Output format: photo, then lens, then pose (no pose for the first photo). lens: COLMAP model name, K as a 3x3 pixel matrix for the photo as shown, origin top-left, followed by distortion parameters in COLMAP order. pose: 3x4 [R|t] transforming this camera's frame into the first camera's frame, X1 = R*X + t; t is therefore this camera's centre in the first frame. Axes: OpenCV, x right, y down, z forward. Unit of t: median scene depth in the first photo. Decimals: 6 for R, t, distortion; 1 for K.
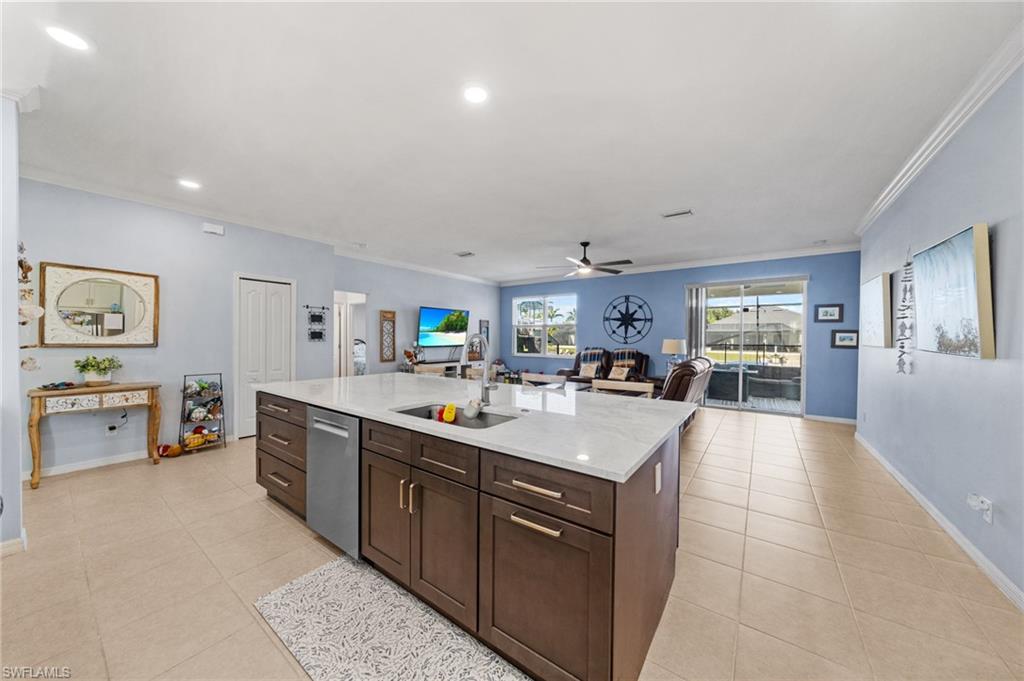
lens RADIAL K [[348.4, 0, 509.0], [0, 348.4, 341.7], [0, 0, 1]] dist [-0.001784, 0.000167]
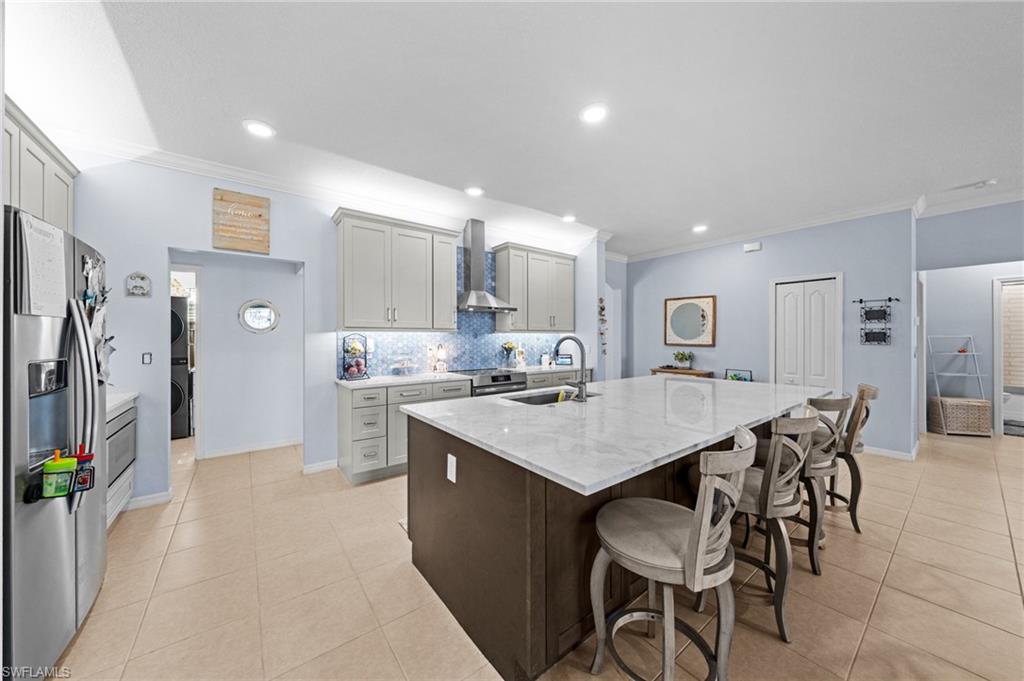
lens RADIAL K [[348.4, 0, 499.1], [0, 348.4, 338.1], [0, 0, 1]] dist [-0.004425, -0.000110]
pose [[-0.301831, -0.007372, -0.953333, 0.320552], [-0.011784, 0.999923, -0.004002, -0.001858], [0.953289, 0.010026, -0.301894, 0.333559]]
